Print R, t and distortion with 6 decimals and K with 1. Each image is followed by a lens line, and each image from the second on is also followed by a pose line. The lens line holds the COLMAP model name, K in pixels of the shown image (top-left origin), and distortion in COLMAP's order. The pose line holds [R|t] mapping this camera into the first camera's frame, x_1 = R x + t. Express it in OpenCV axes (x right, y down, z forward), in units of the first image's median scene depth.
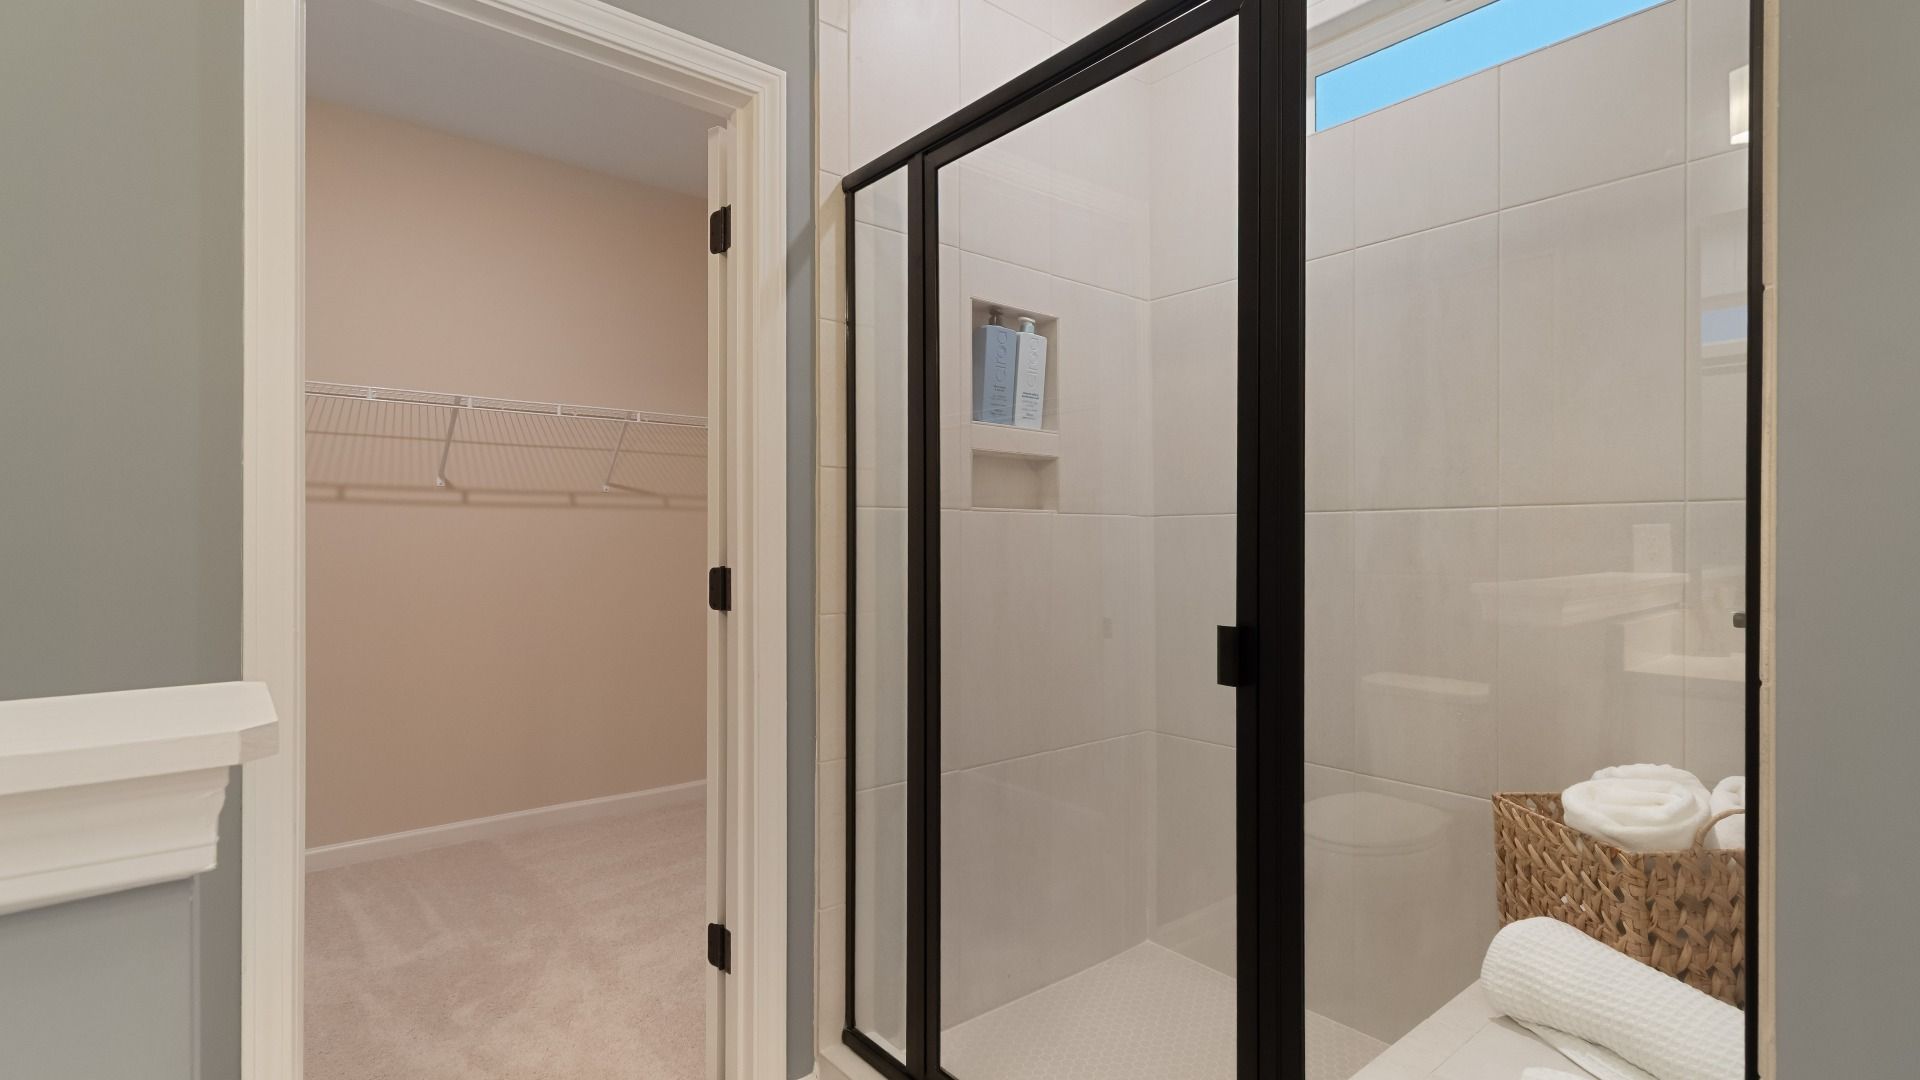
lens RADIAL K [[898.4, 0, 962.0], [0, 898.4, 542.9], [0, 0, 1]] dist [0.003487, 0.000167]
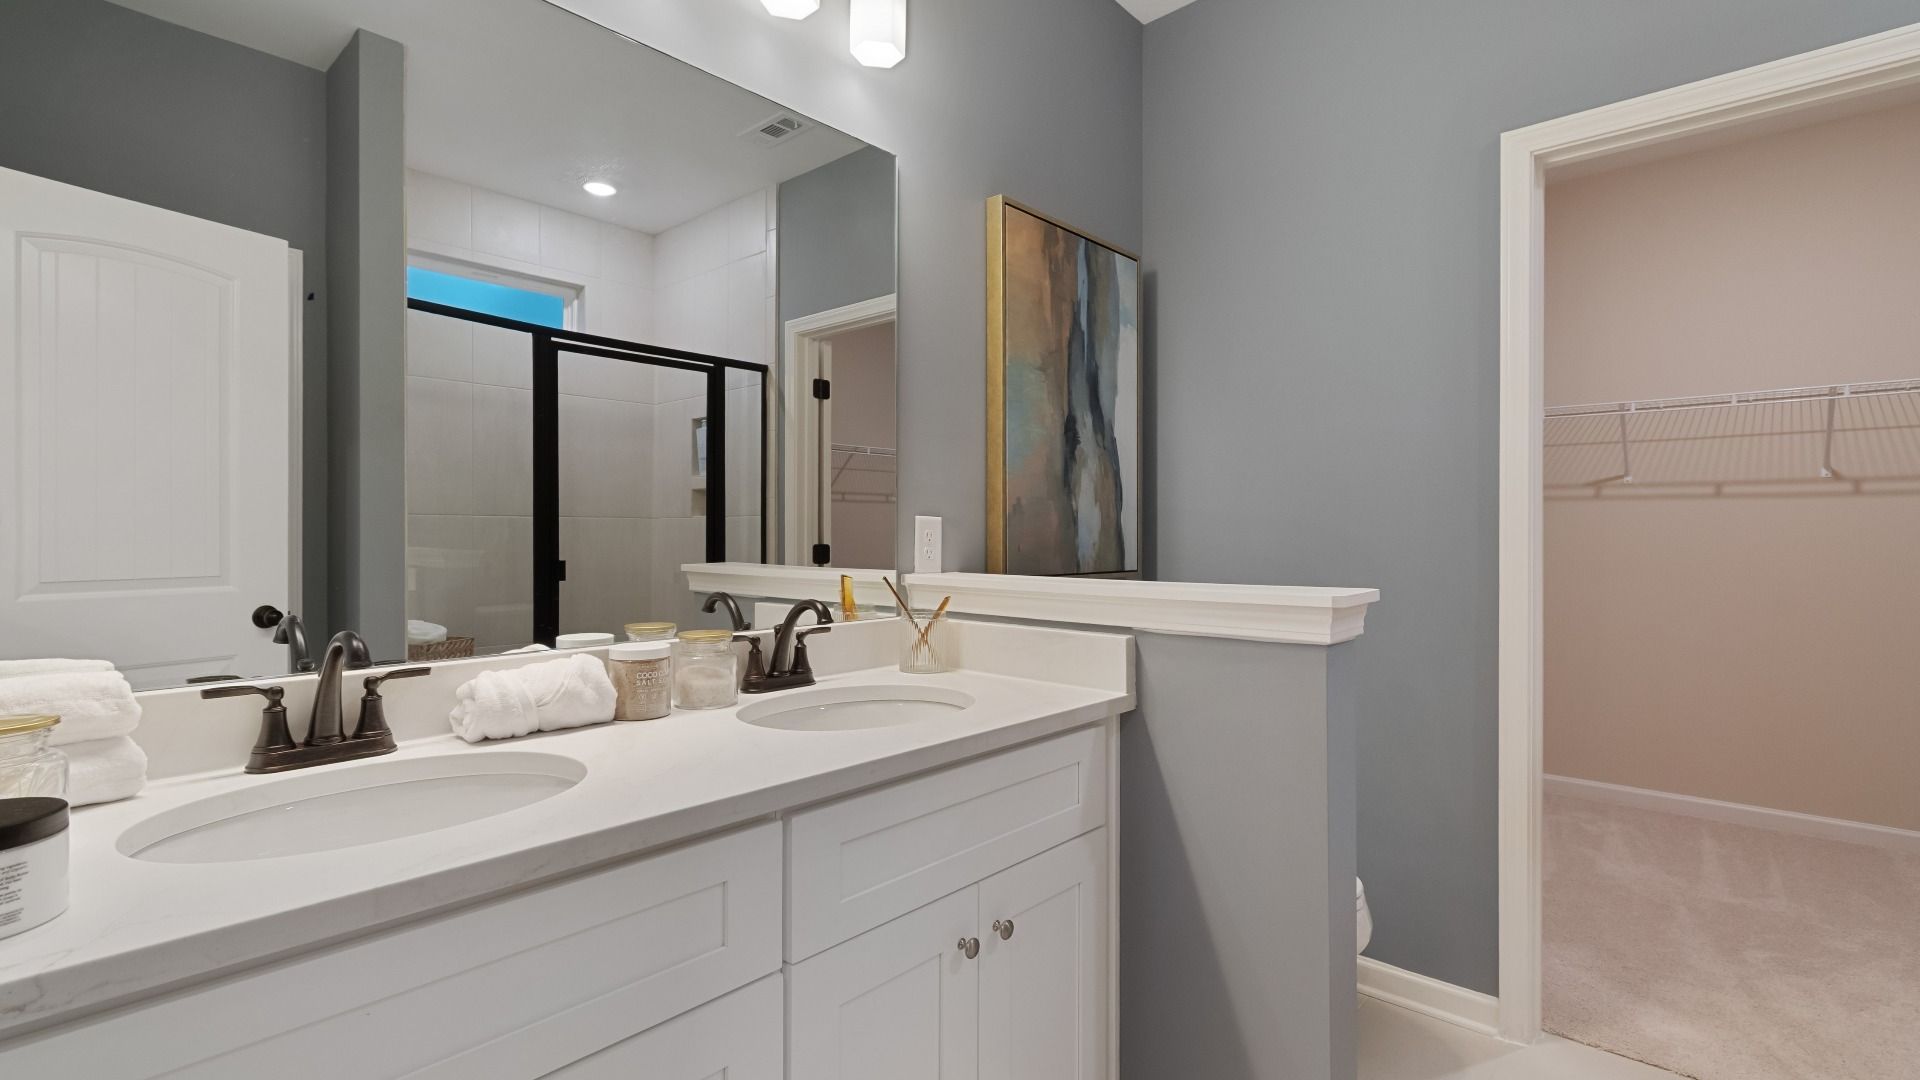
lens RADIAL K [[898.4, 0, 962.2], [0, 898.4, 538.6], [0, 0, 1]] dist [0.003487, 0.000167]
pose [[0.126710, 0.002221, -0.991937, 0.311484], [-0.007515, 0.999971, 0.001279, 0.012096], [0.991911, 0.007292, 0.126723, -0.083614]]
